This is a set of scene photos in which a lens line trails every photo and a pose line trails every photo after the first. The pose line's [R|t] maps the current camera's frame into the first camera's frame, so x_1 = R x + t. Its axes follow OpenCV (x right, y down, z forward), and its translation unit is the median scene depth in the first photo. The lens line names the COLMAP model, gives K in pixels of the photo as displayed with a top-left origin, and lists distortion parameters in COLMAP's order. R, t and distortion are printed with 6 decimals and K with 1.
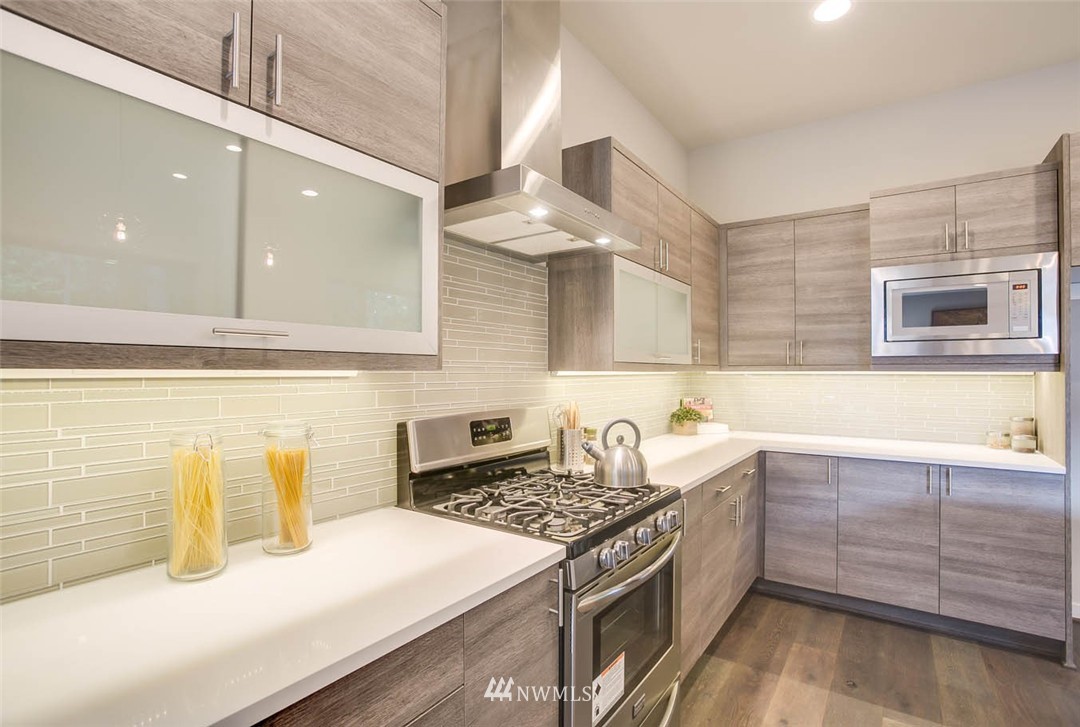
lens RADIAL K [[520.7, 0, 538.2], [0, 520.7, 366.5], [0, 0, 1]] dist [-0.055111, 0.021456]
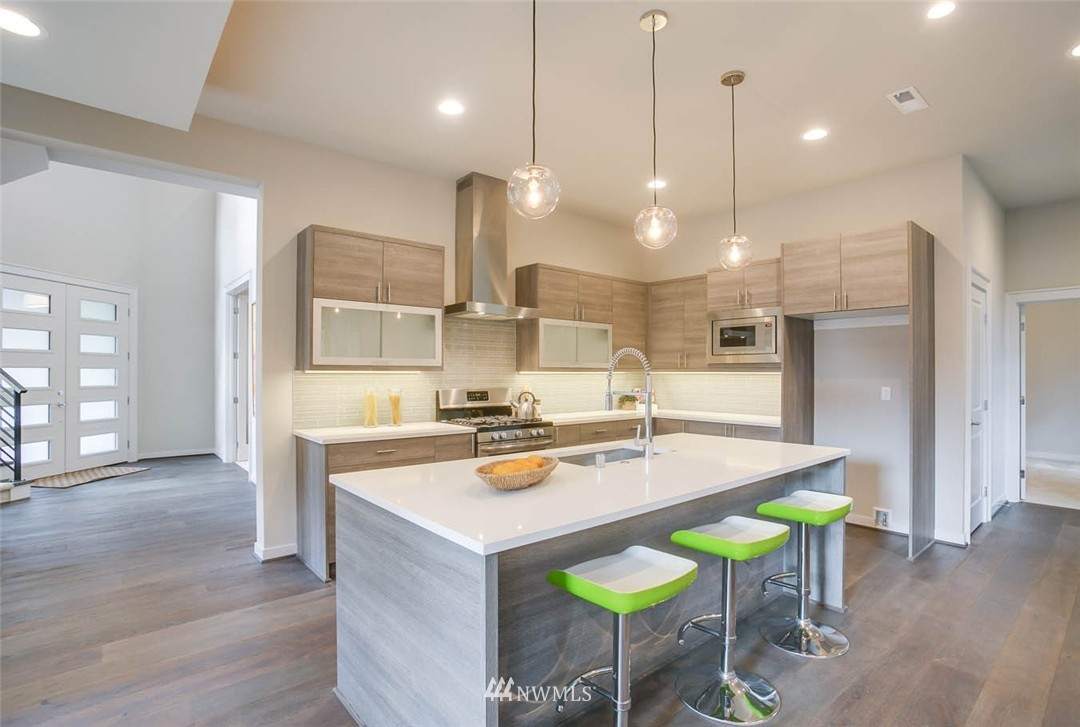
lens RADIAL K [[520.7, 0, 538.2], [0, 520.7, 366.5], [0, 0, 1]] dist [-0.055111, 0.021456]
pose [[0.965883, -0.001265, -0.258977, 0.613351], [0.000758, 0.999998, -0.002058, -0.007064], [0.258979, 0.001791, 0.965881, -0.960680]]
